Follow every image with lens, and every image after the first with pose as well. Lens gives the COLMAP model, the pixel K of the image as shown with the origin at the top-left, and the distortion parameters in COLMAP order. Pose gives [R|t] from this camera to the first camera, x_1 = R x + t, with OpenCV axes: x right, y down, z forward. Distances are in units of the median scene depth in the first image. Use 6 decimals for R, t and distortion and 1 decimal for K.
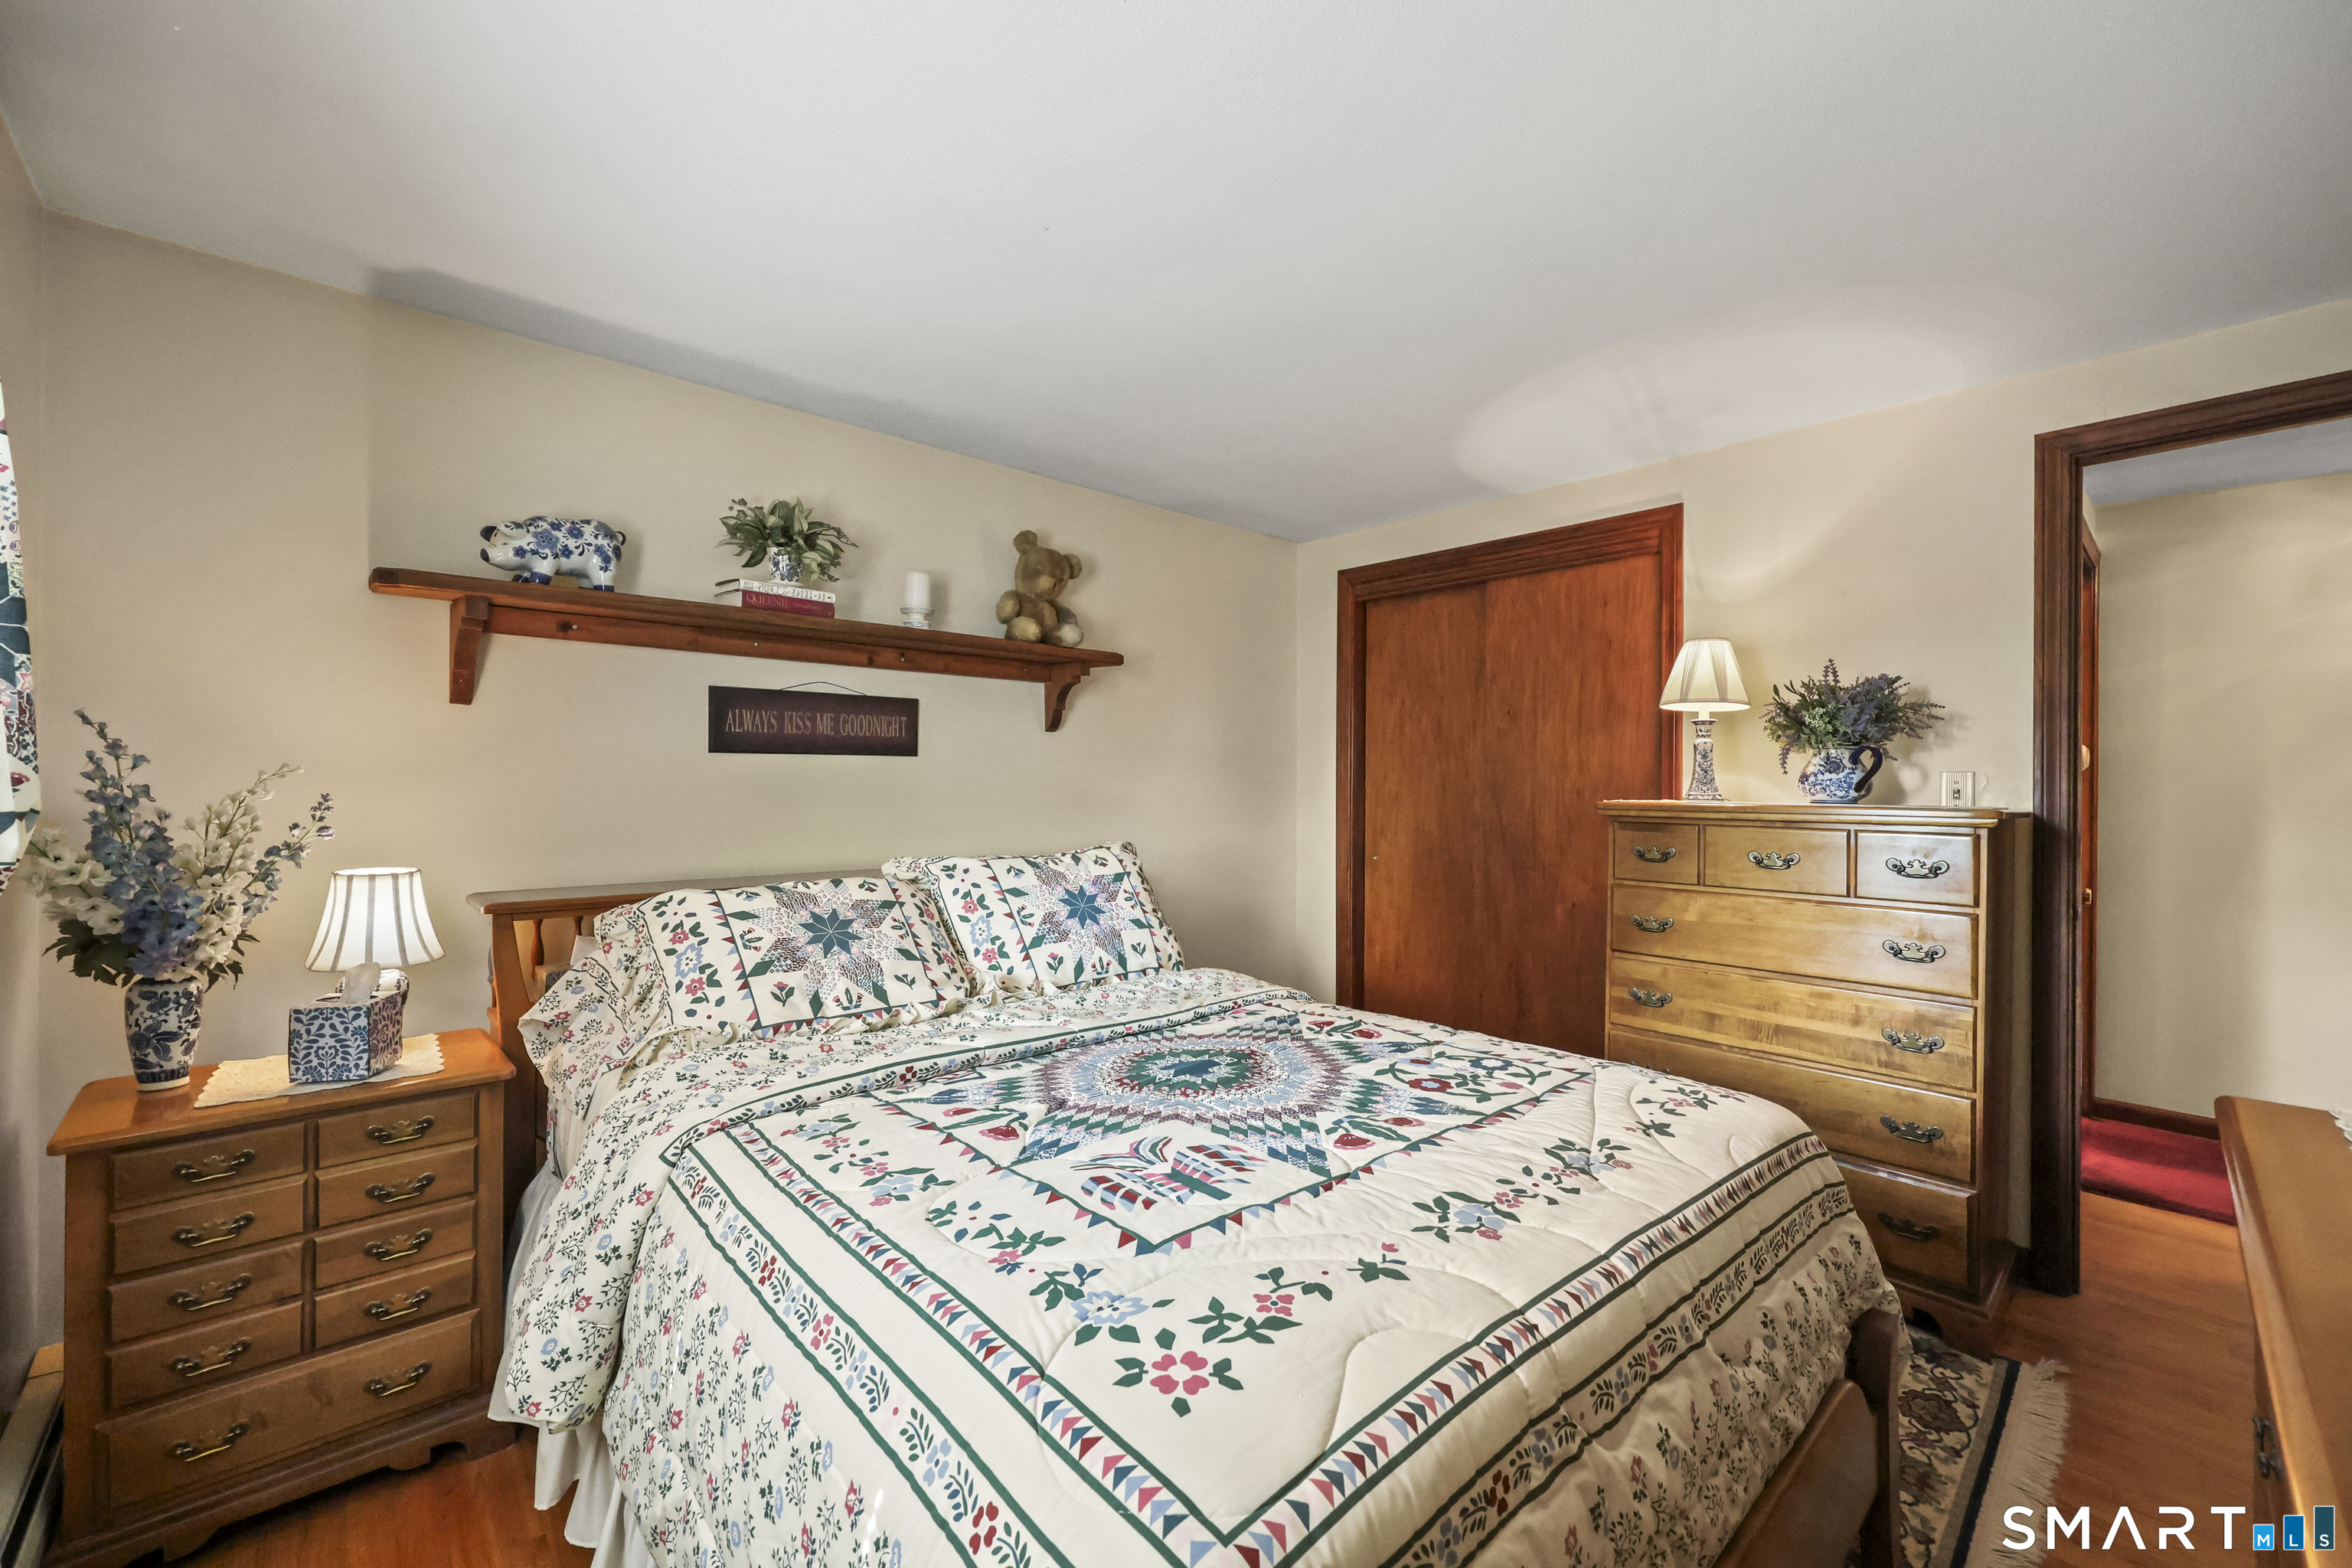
lens RADIAL K [[951.0, 0, 1181.3], [0, 951.0, 776.9], [0, 0, 1]] dist [-0.000050, 0.000034]
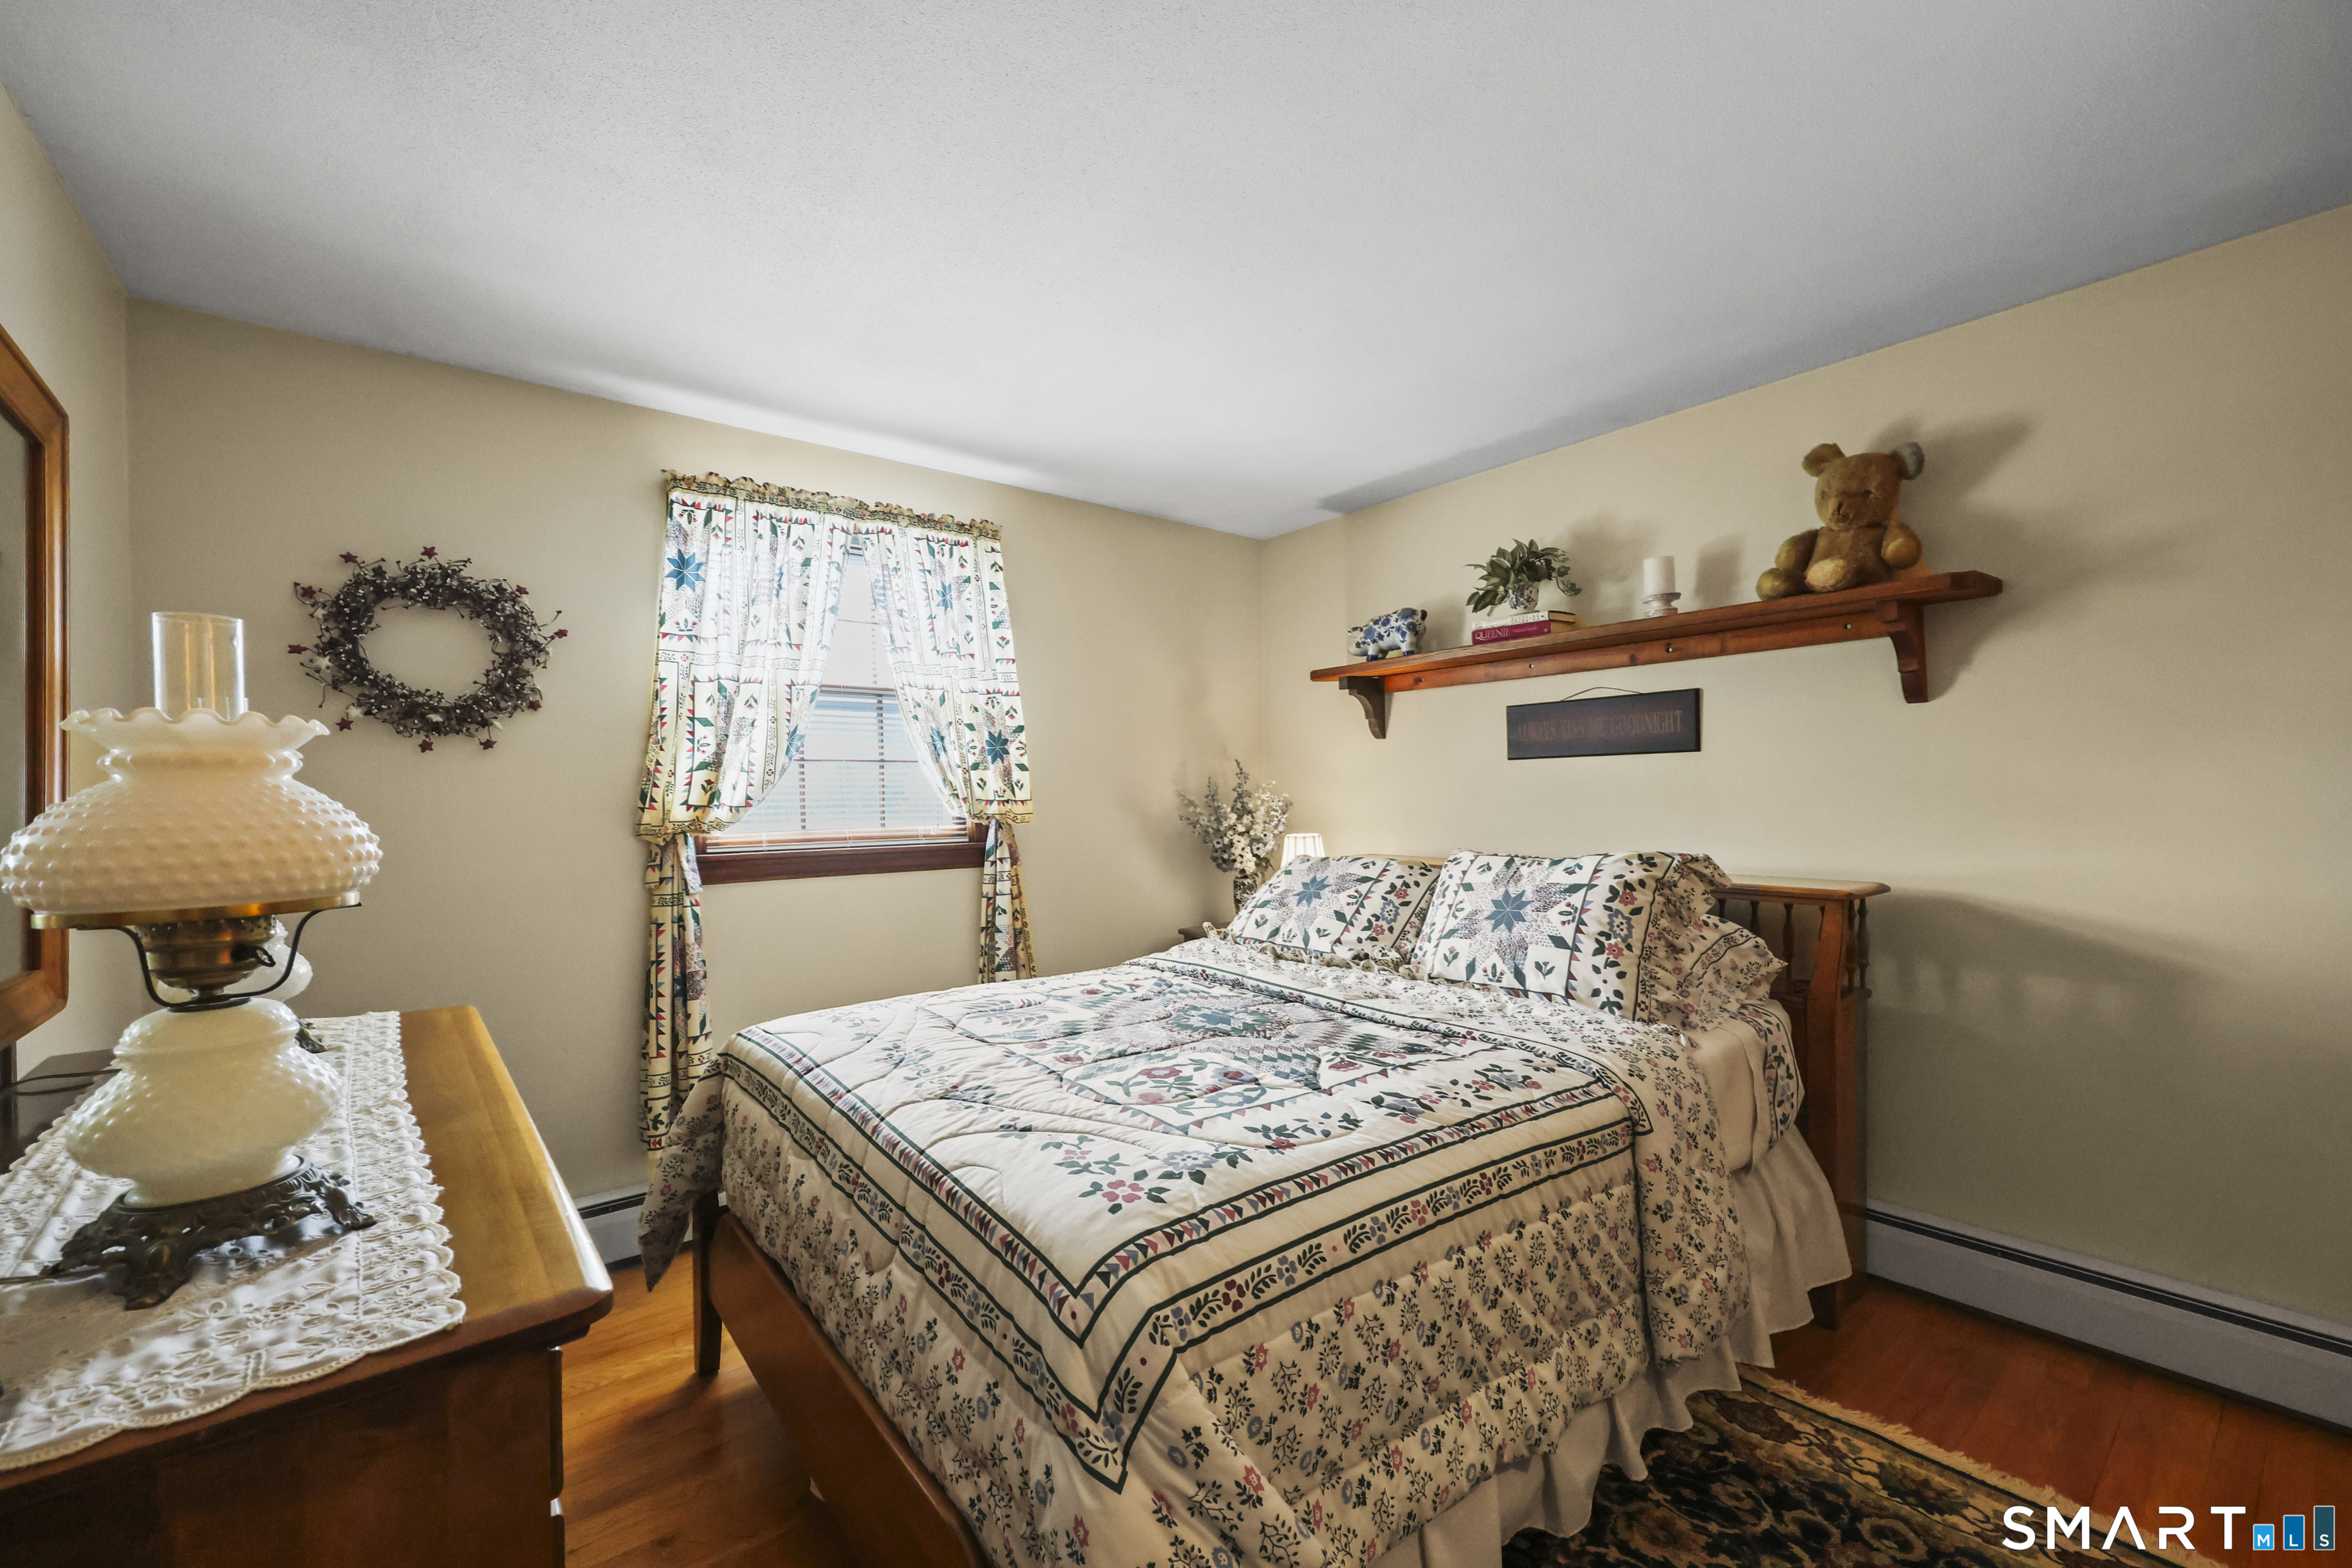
lens RADIAL K [[964.1, 0, 1183.6], [0, 964.1, 805.1], [0, 0, 1]] dist [0.000485, 0.000109]
pose [[-0.074229, 0.005473, -0.997226, 0.925272], [0.016556, 0.999854, 0.004255, 0.022714], [0.997104, -0.016195, -0.074309, 0.790926]]
